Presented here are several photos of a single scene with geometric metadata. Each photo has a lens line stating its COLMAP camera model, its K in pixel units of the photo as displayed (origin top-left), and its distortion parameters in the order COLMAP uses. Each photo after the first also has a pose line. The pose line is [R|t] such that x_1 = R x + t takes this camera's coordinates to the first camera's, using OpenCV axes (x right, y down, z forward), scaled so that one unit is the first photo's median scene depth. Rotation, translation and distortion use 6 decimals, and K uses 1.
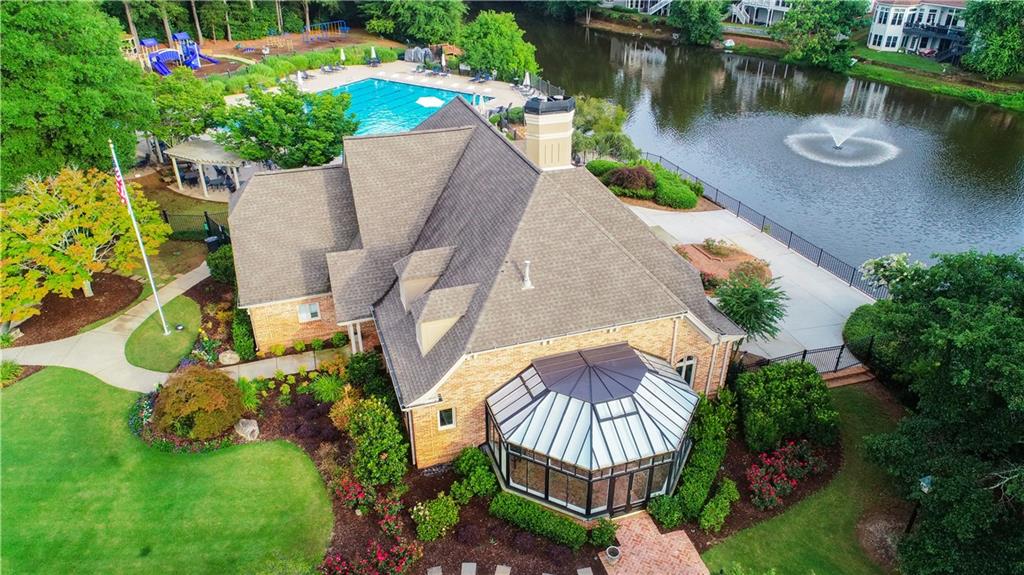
lens RADIAL K [[692.6, 0, 512.0], [0, 692.6, 287.5], [0, 0, 1]] dist [0.003650, -0.002454]
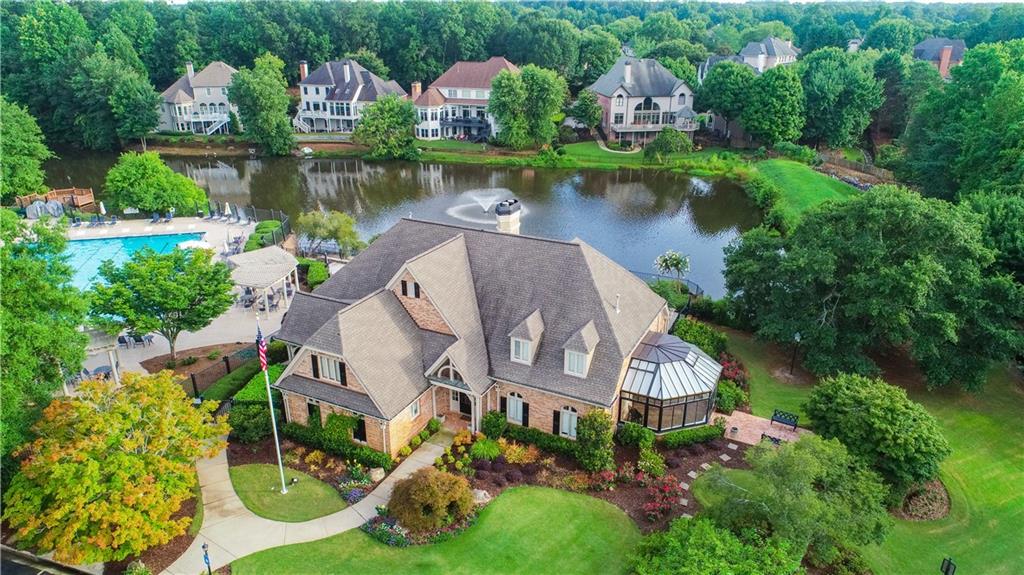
lens RADIAL K [[692.6, 0, 512.0], [0, 692.6, 287.5], [0, 0, 1]] dist [0.003650, -0.002454]
pose [[0.706366, -0.263873, 0.656824, -0.289582], [0.346371, 0.938088, 0.004372, -0.035243], [-0.617312, 0.224417, 0.754031, -0.013256]]
